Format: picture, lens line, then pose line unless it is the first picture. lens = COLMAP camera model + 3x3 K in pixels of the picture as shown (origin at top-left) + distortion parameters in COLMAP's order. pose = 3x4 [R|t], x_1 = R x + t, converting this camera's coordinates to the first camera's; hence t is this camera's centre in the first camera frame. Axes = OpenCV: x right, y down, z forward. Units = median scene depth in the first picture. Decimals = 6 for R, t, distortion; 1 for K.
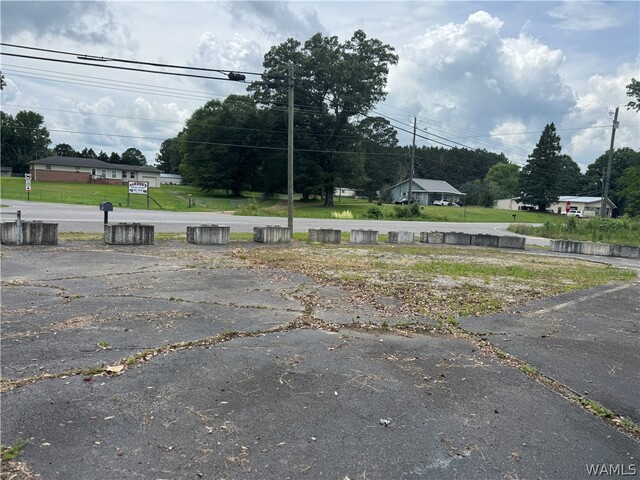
lens RADIAL K [[447.9, 0, 324.5], [0, 447.9, 242.3], [0, 0, 1]] dist [0.043307, -0.065089]
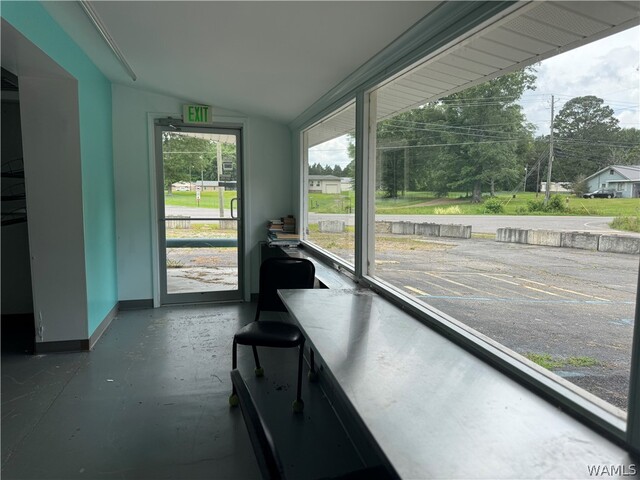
lens RADIAL K [[447.9, 0, 321.2], [0, 447.9, 242.6], [0, 0, 1]] dist [0.043307, -0.065089]
pose [[0.856019, 0.006471, -0.516904, 0.222634], [-0.011268, 0.999918, -0.006144, 0.010558], [0.516822, 0.011084, 0.856021, 0.038131]]
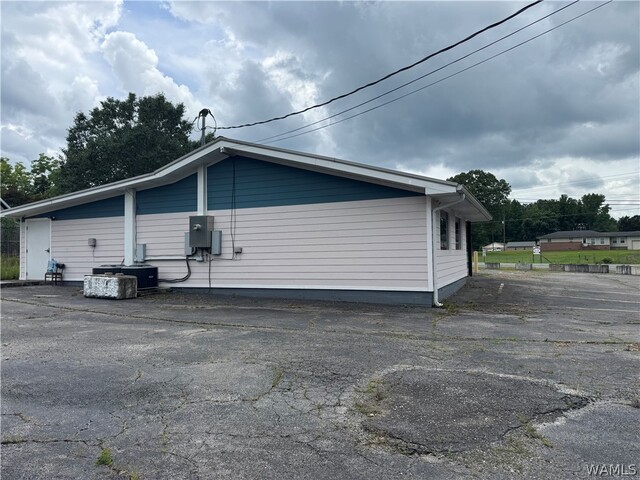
lens RADIAL K [[447.9, 0, 332.3], [0, 447.9, 230.0], [0, 0, 1]] dist [0.043307, -0.065089]
pose [[0.345440, -0.114261, -0.931459, 0.497752], [-0.063175, 0.987477, -0.144561, 0.046818], [0.936312, 0.108782, 0.333895, -0.086130]]
